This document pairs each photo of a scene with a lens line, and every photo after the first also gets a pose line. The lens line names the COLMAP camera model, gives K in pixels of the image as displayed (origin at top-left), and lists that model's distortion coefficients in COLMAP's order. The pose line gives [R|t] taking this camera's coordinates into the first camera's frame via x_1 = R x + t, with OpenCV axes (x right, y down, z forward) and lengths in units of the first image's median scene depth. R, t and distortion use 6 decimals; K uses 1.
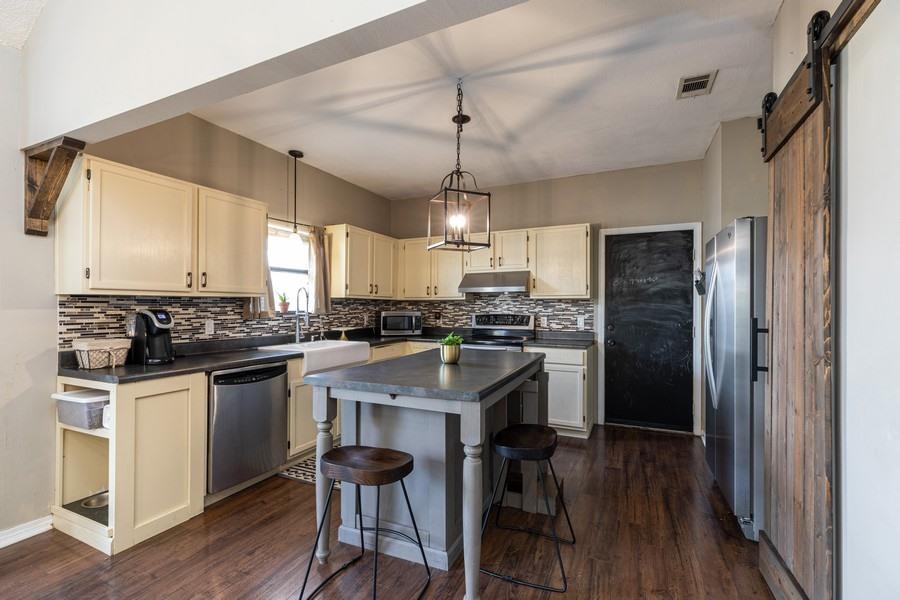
lens RADIAL K [[401.1, 0, 445.6], [0, 401.1, 305.7], [0, 0, 1]] dist [0.000760, -0.000167]
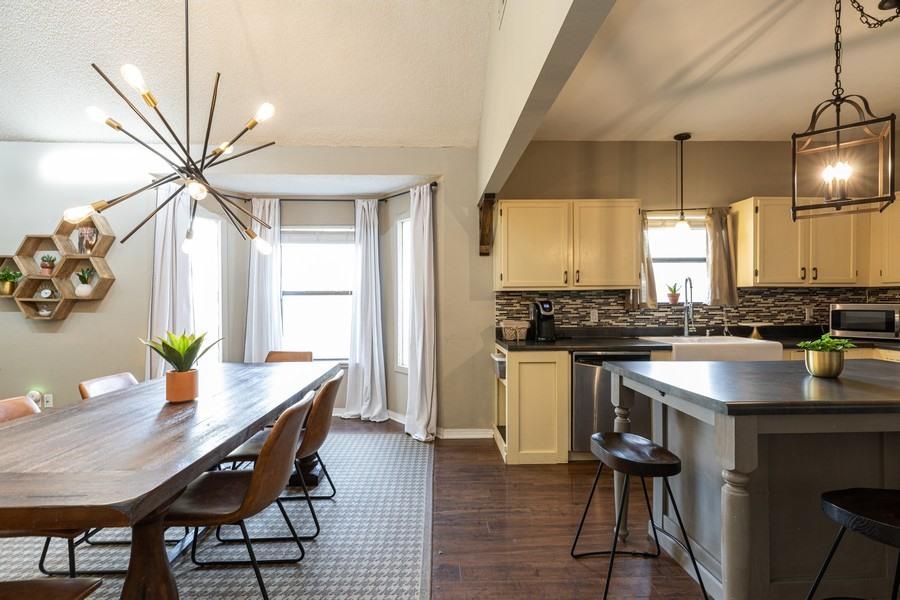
lens RADIAL K [[410.9, 0, 444.6], [0, 410.9, 299.7], [0, 0, 1]] dist [0.003059, 0.000100]
pose [[0.454544, -0.002572, -0.890720, 0.232421], [0.008323, 0.999964, 0.001359, 0.000862], [0.890685, -0.008031, 0.454550, 0.052878]]
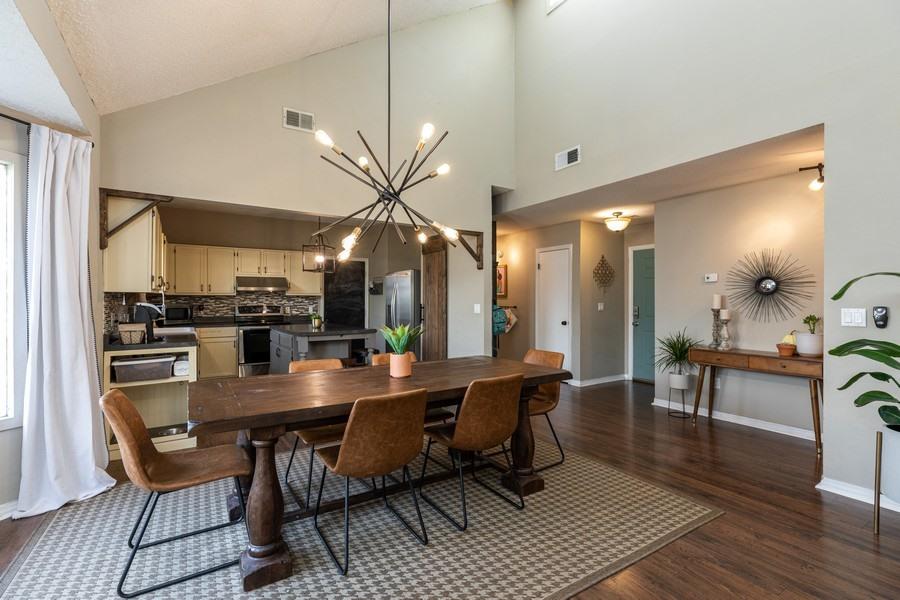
lens RADIAL K [[408.9, 0, 445.7], [0, 408.9, 298.2], [0, 0, 1]] dist [0.000095, -0.000208]
pose [[0.531619, 0.002558, 0.846979, -0.922315], [-0.000781, 0.999996, -0.002529, -0.002494], [-0.846983, 0.000683, 0.531620, -0.434837]]
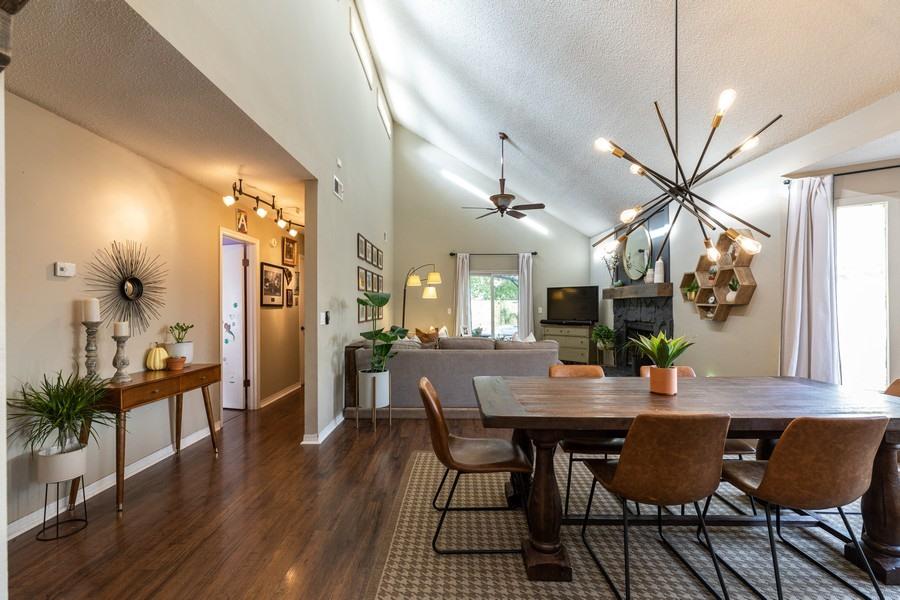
lens RADIAL K [[401.1, 0, 445.6], [0, 401.1, 305.7], [0, 0, 1]] dist [0.000760, -0.000167]
pose [[-0.910724, 0.000551, -0.413015, 0.149773], [0.002895, 0.999983, -0.005049, 0.000900], [0.413005, -0.005793, -0.910710, 0.396360]]
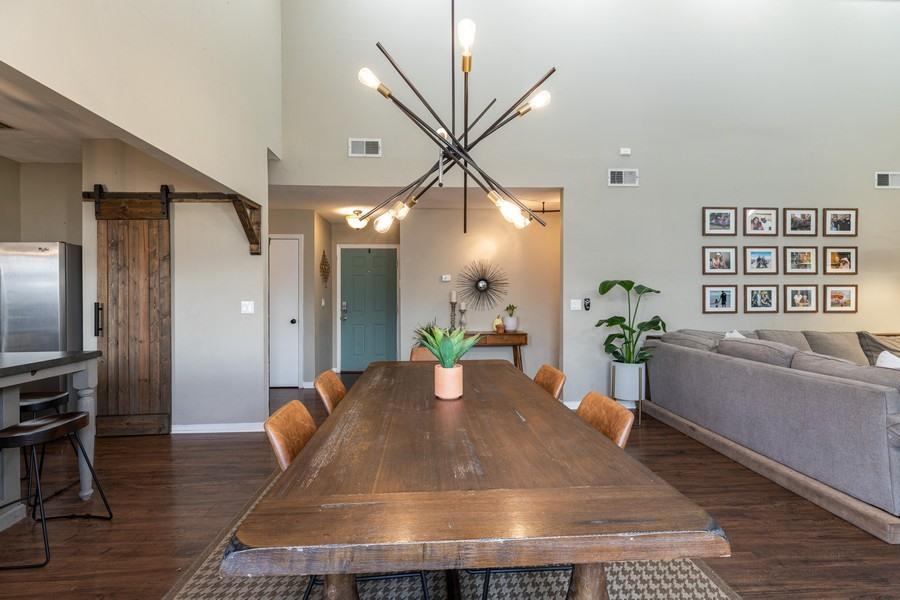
lens RADIAL K [[403.2, 0, 446.5], [0, 403.2, 297.2], [0, 0, 1]] dist [0.003230, -0.000152]
pose [[-0.480675, -0.002910, 0.876894, -0.823458], [0.000937, 0.999992, 0.003833, 0.000390], [-0.876898, 0.002664, -0.480669, 0.238601]]
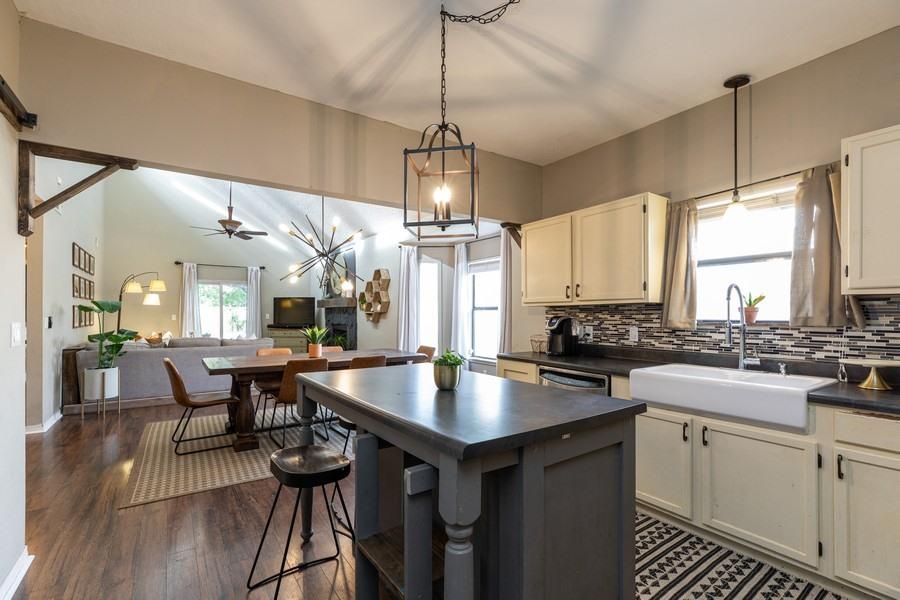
lens RADIAL K [[402.8, 0, 444.4], [0, 402.8, 311.2], [0, 0, 1]] dist [0.002378, 0.000049]
pose [[-0.505339, -0.005948, -0.862900, 0.432228], [0.000574, 0.999974, -0.007230, 0.002536], [0.862921, -0.004149, -0.505322, 0.902529]]
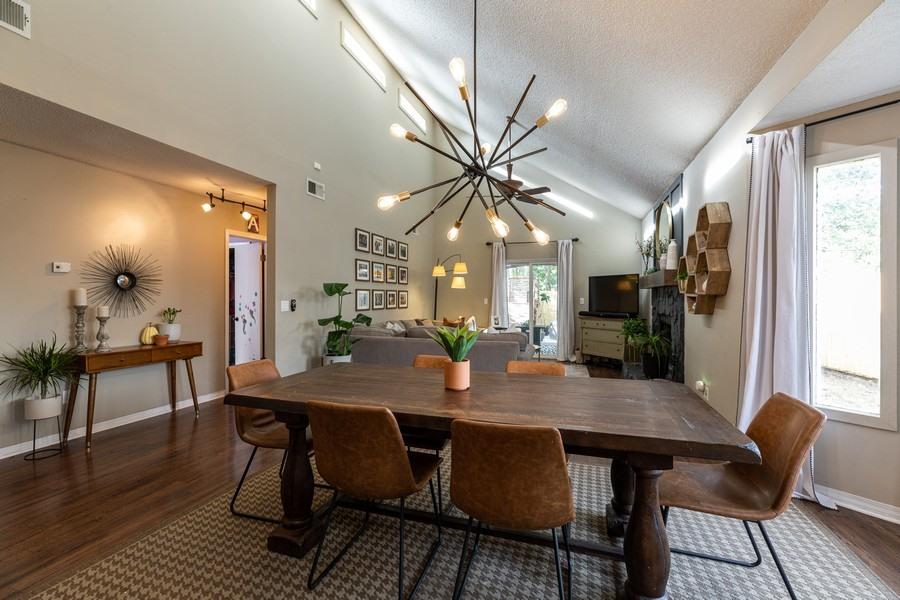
lens RADIAL K [[398.8, 0, 445.7], [0, 398.8, 298.5], [0, 0, 1]] dist [0.000233, 0.000211]
pose [[-0.992567, -0.002596, -0.121676, -0.299751], [-0.002757, 0.999996, 0.001156, 0.003174], [0.121672, 0.001483, -0.992569, 0.533923]]
